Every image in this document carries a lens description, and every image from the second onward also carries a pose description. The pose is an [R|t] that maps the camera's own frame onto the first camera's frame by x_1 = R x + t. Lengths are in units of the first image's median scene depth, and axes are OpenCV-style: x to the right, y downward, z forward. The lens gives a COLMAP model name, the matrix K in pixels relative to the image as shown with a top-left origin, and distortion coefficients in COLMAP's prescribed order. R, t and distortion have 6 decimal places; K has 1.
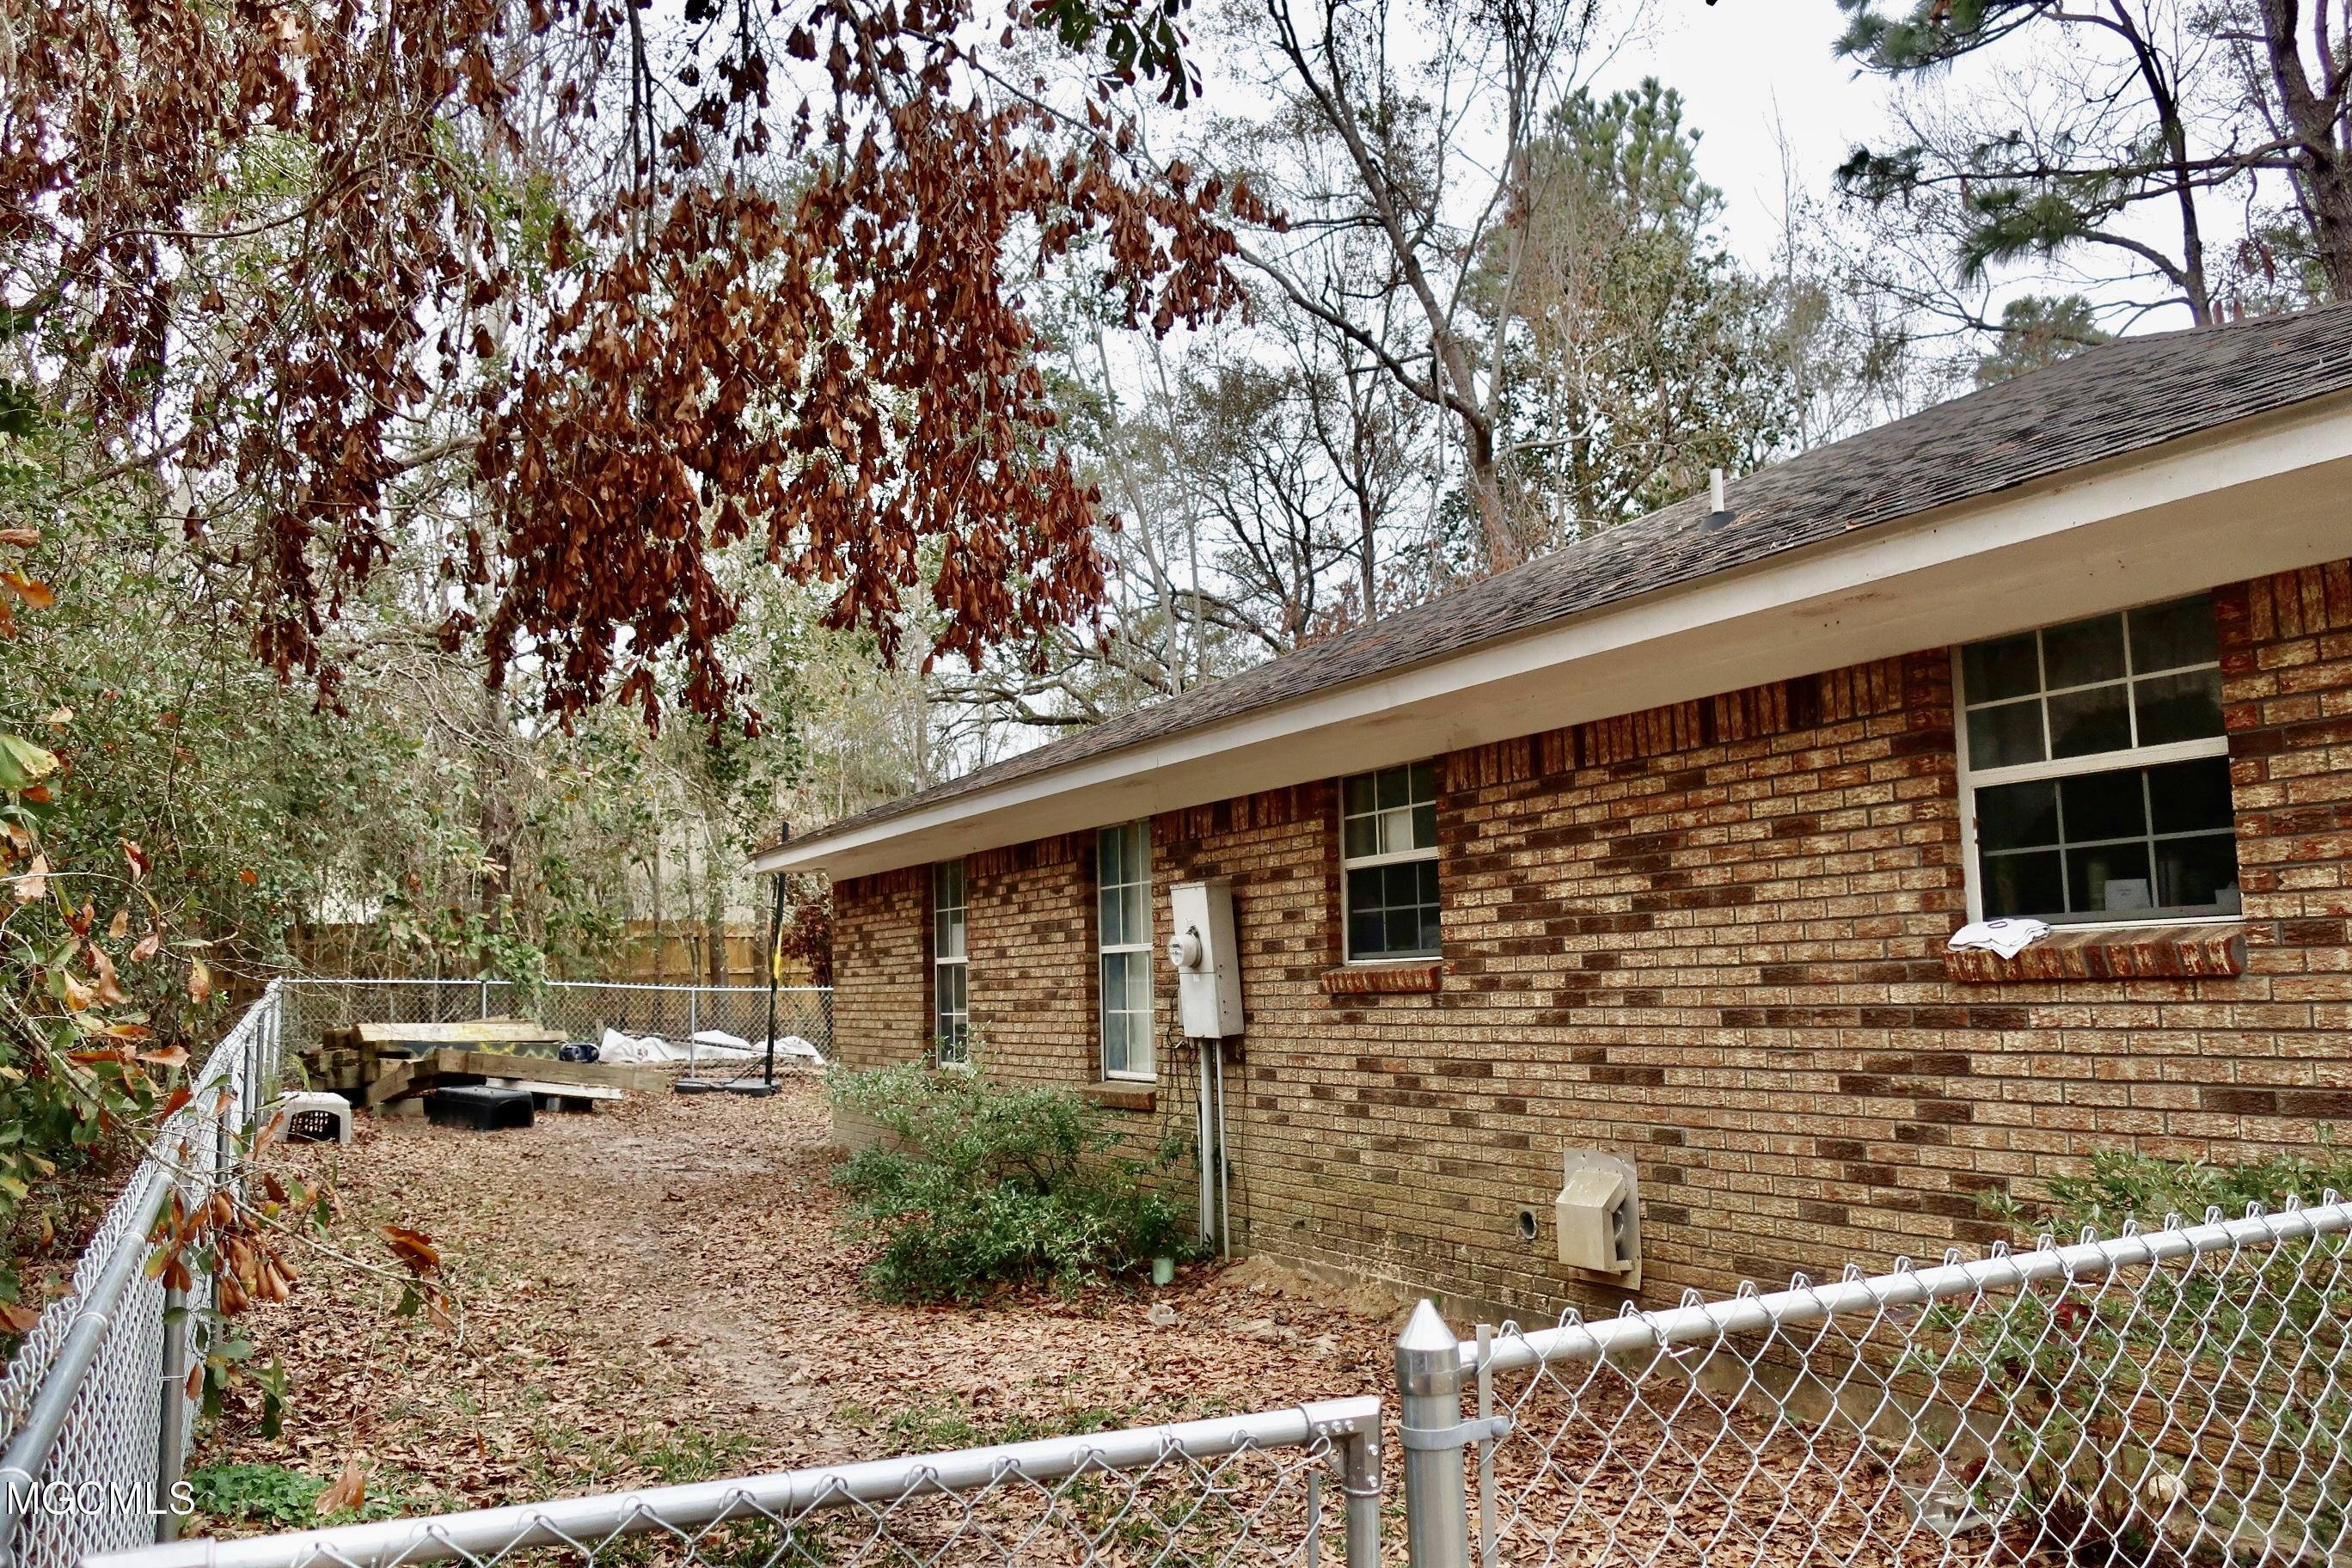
lens RADIAL K [[1874.1, 0, 1176.0], [0, 1874.1, 784.0], [0, 0, 1]] dist [0.001734, 0.000504]
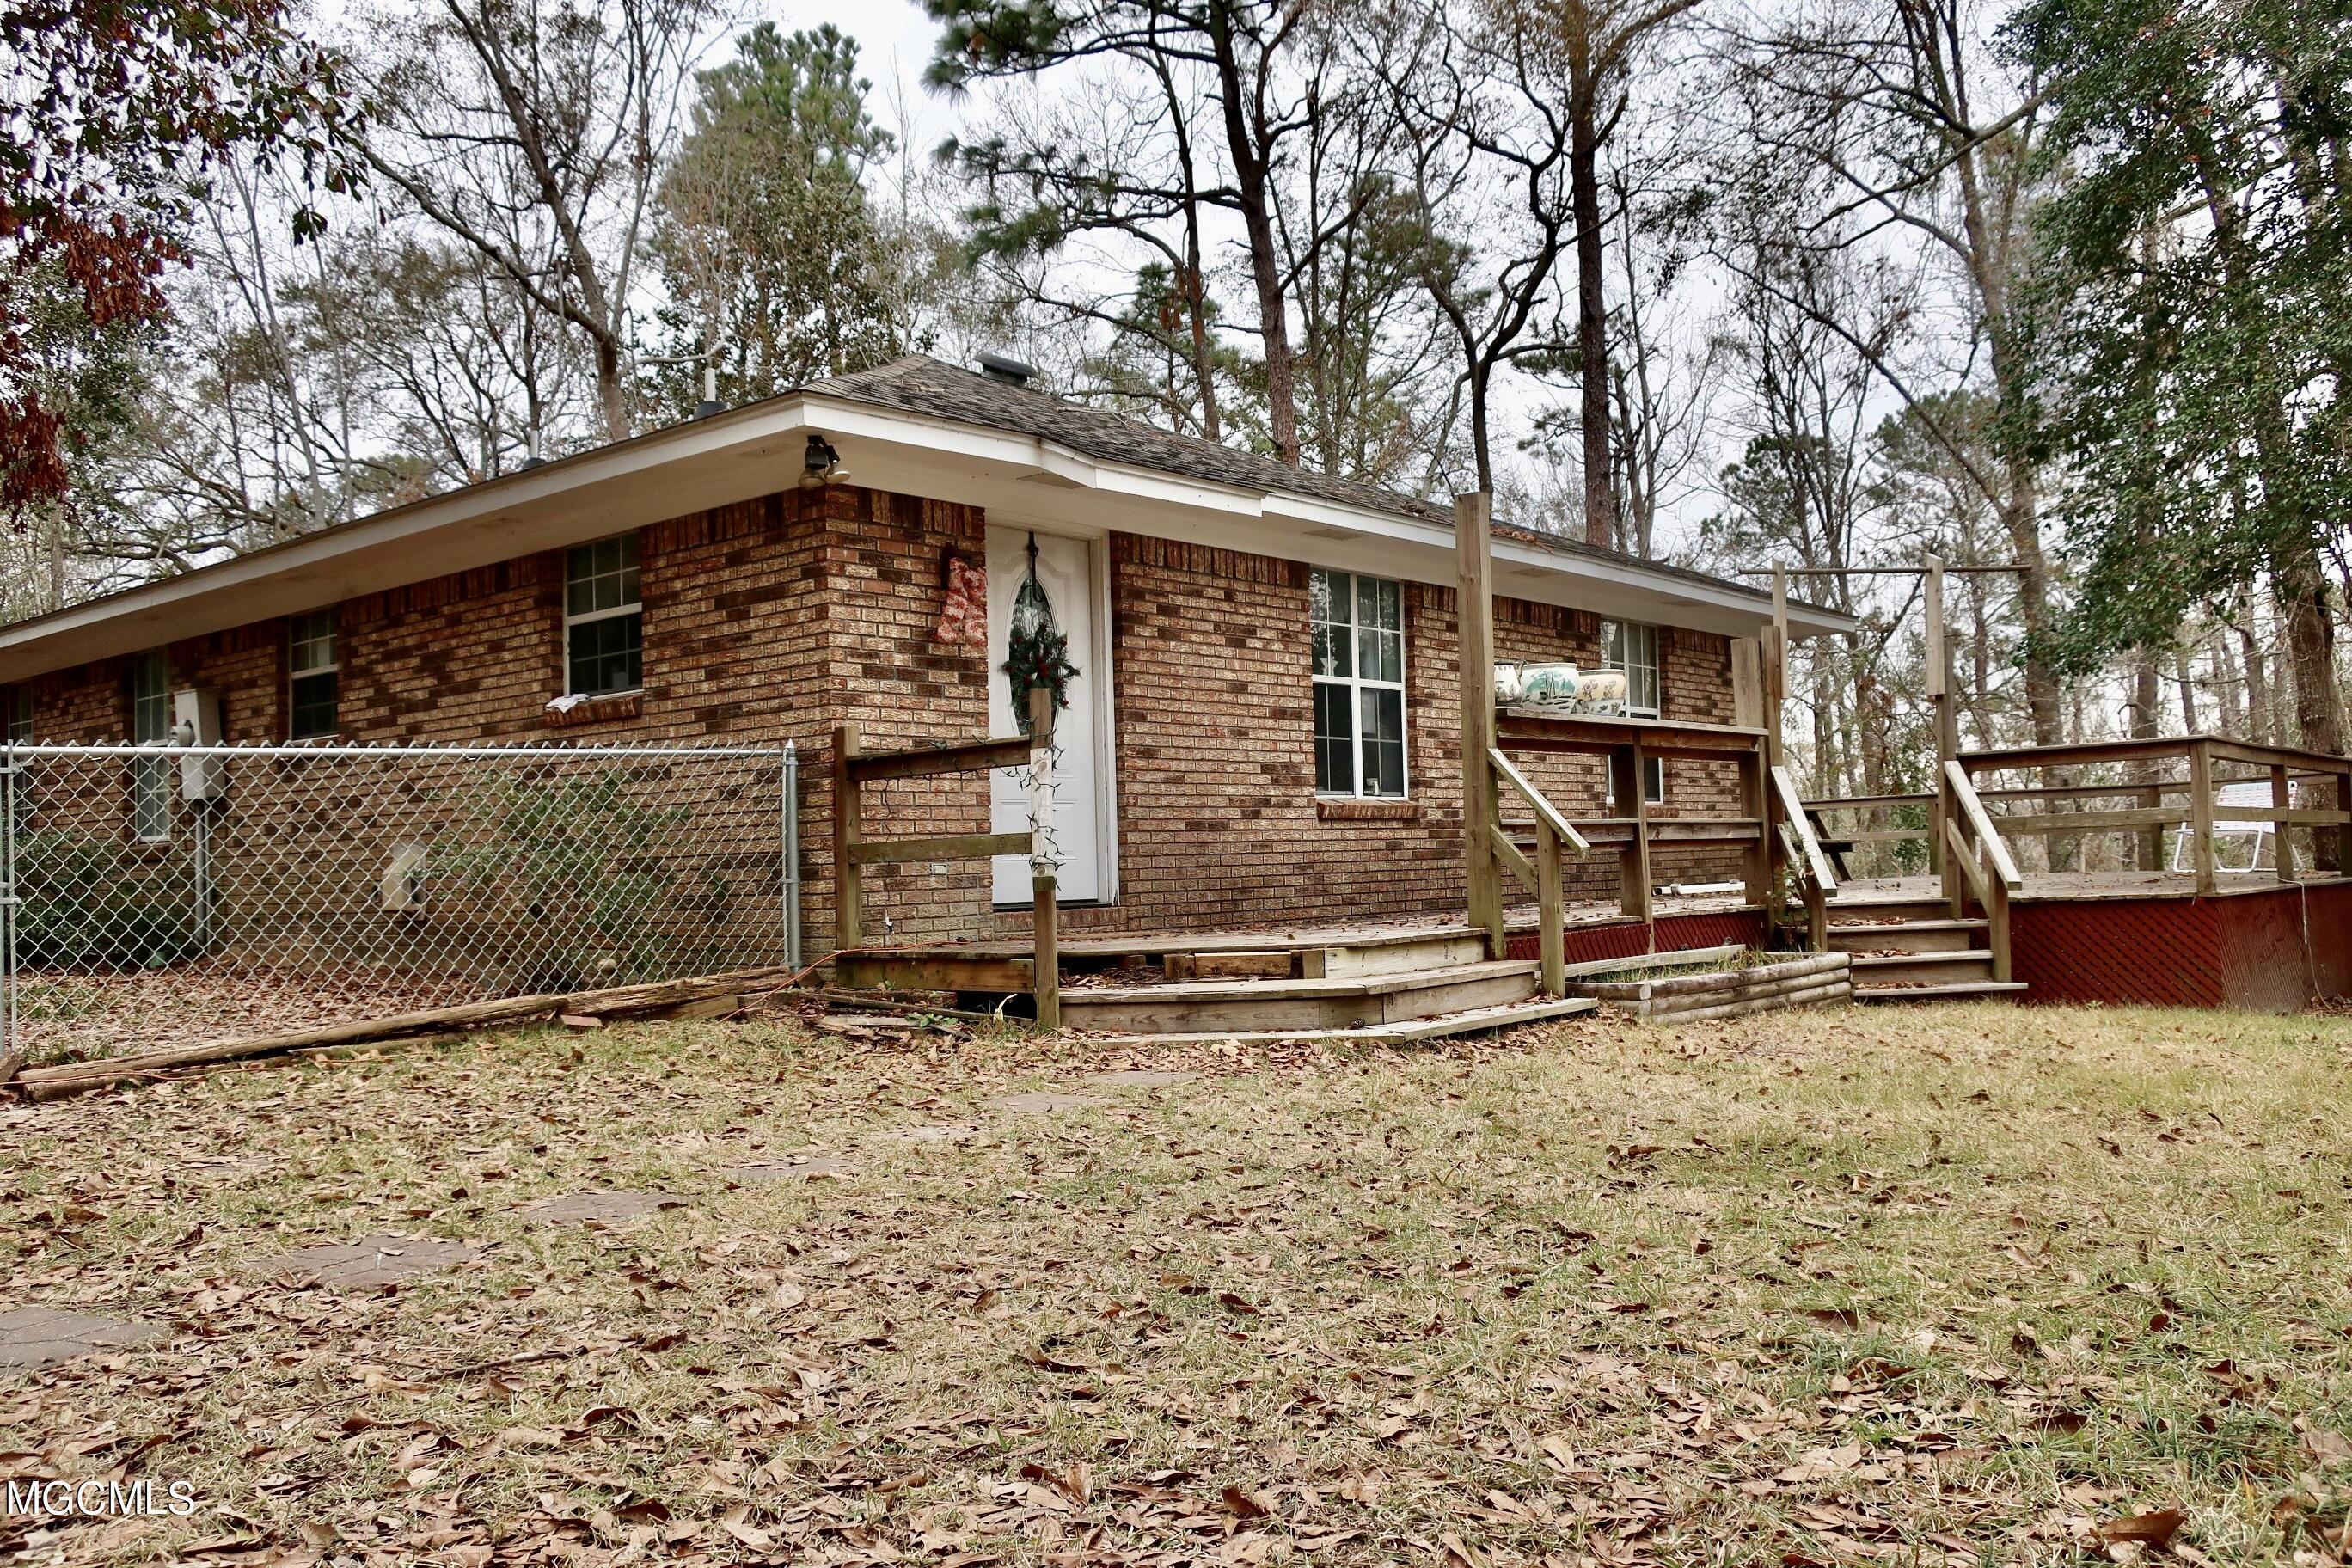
lens RADIAL K [[1874.1, 0, 1176.0], [0, 1874.1, 784.0], [0, 0, 1]] dist [0.001734, 0.000504]
pose [[0.927008, 0.014803, 0.374748, 0.054275], [-0.036390, 0.998056, 0.050594, 0.008160], [-0.373271, -0.060539, 0.925745, -0.185522]]
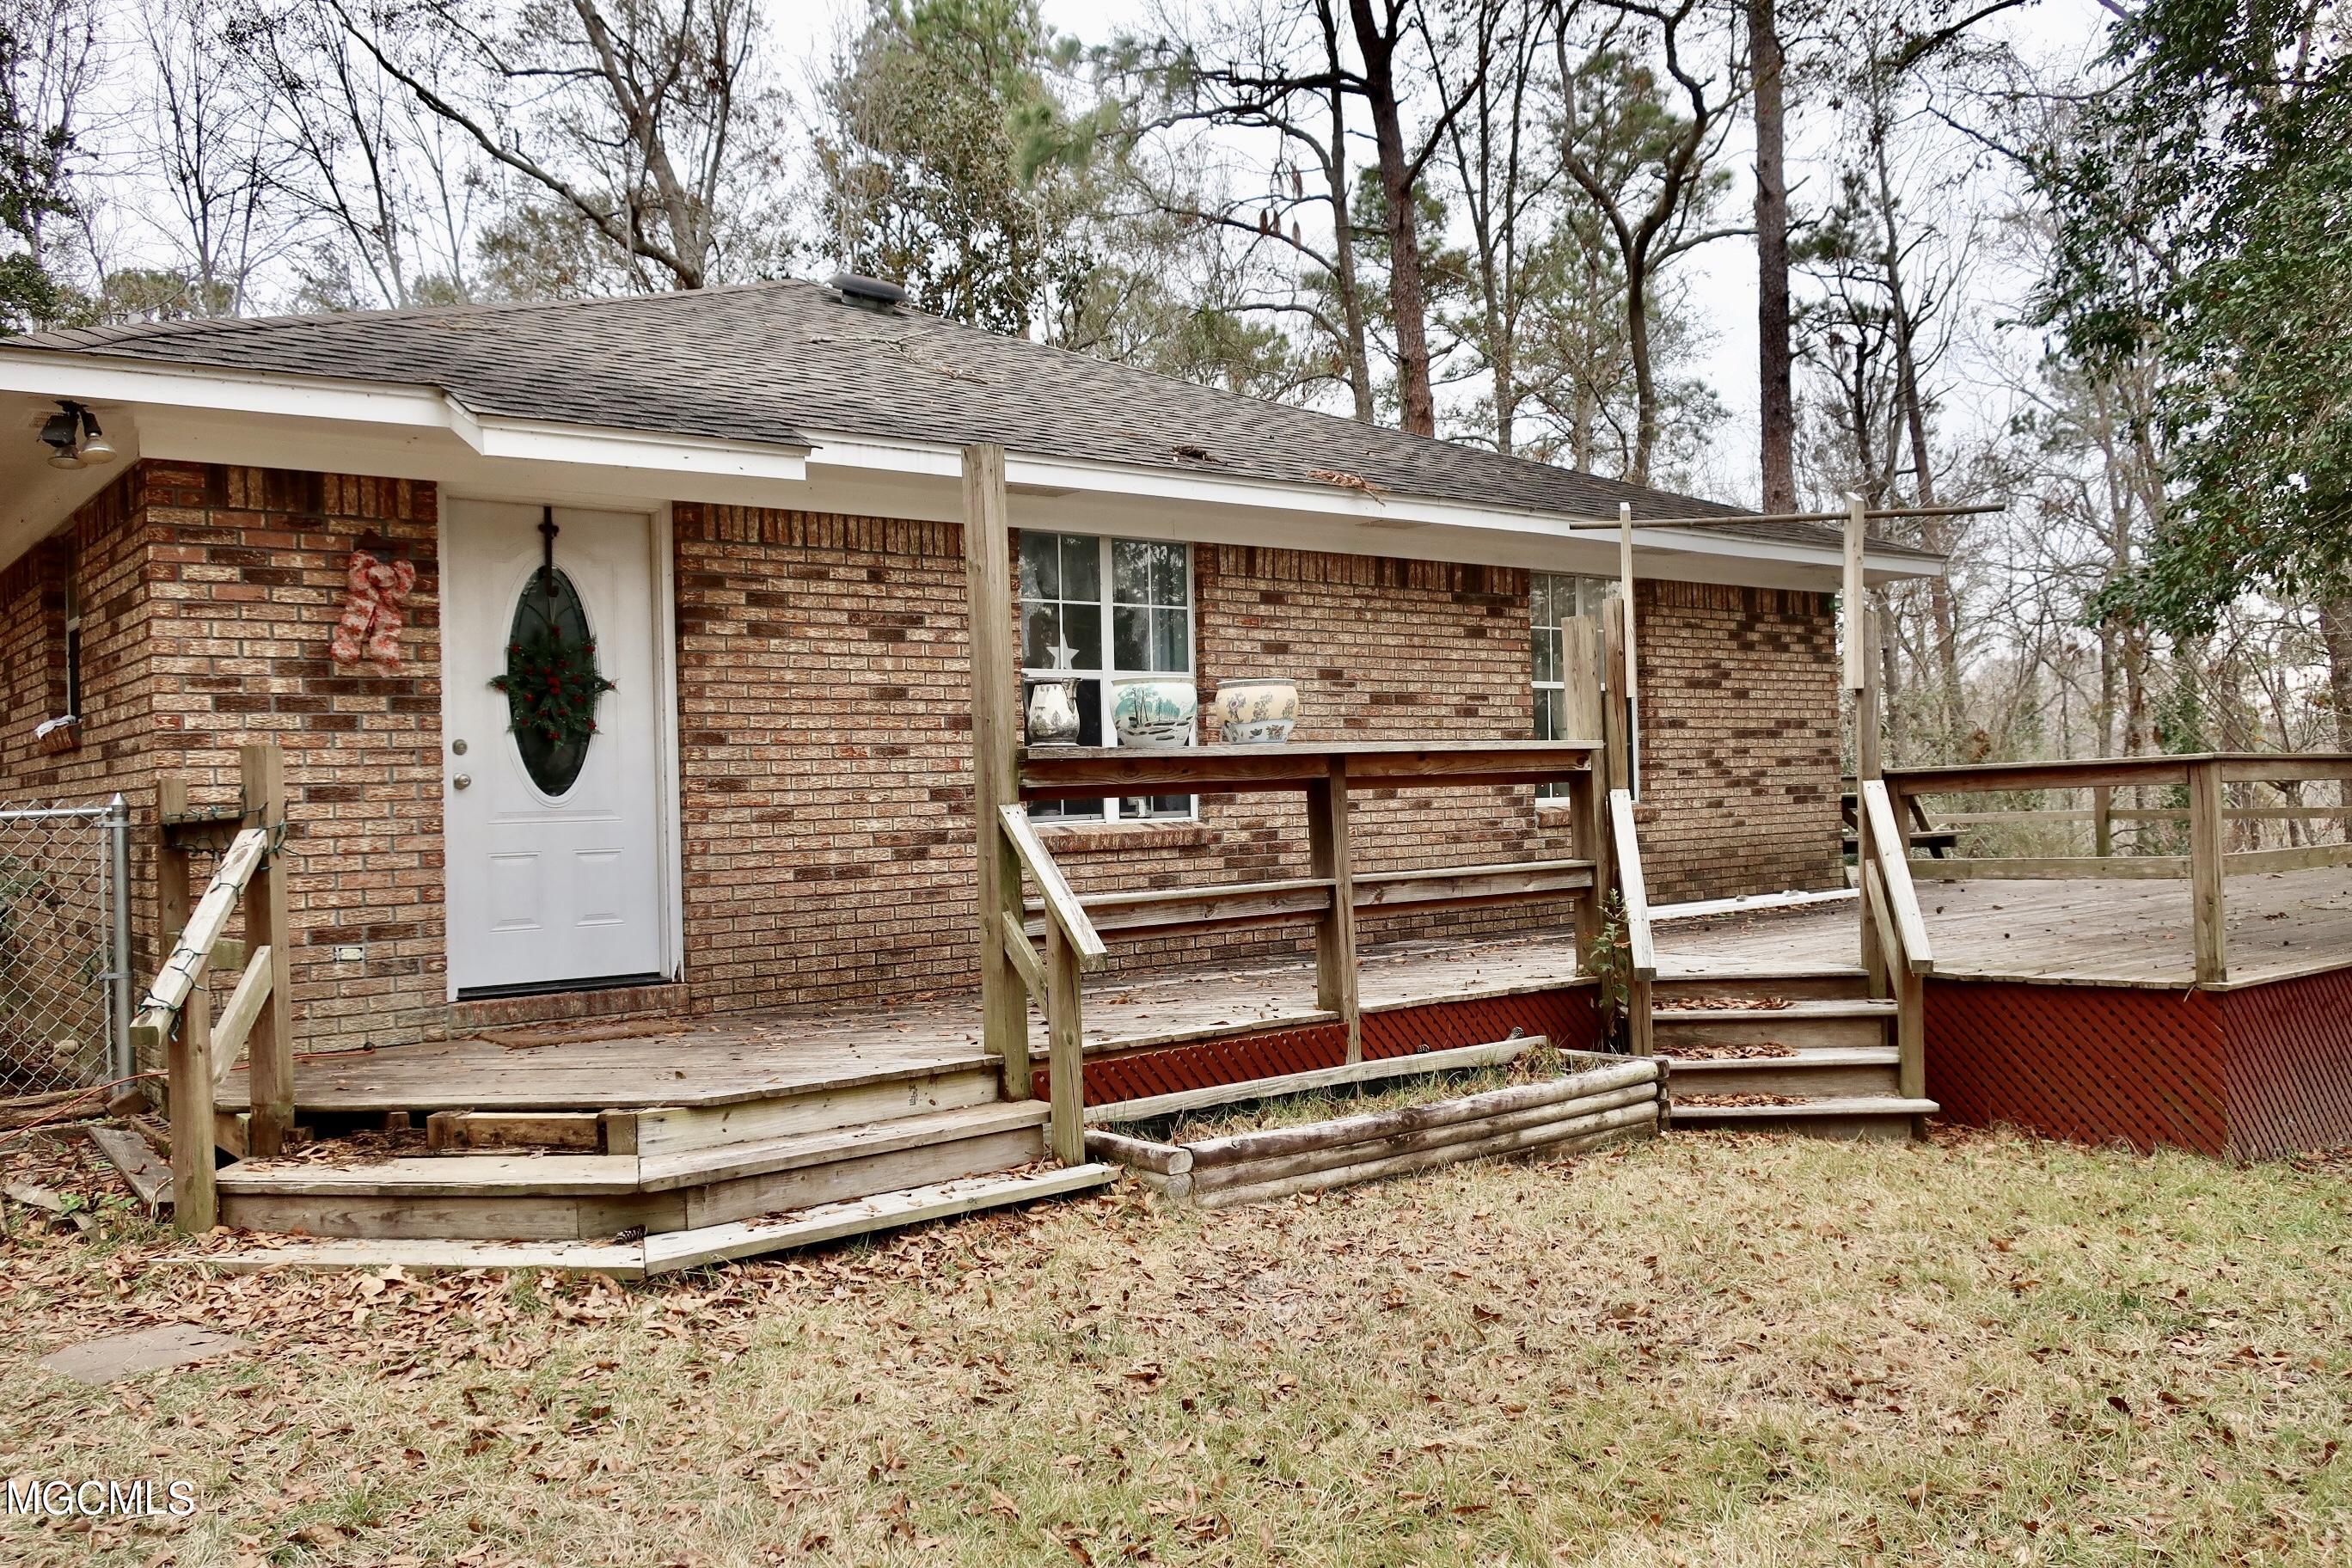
lens RADIAL K [[1874.1, 0, 1176.0], [0, 1874.1, 784.0], [0, 0, 1]] dist [0.001734, 0.000504]
pose [[0.979073, -0.001179, 0.203506, 0.194752], [-0.019311, 0.994933, 0.098668, -0.008780], [-0.202591, -0.100533, 0.974089, -0.136505]]
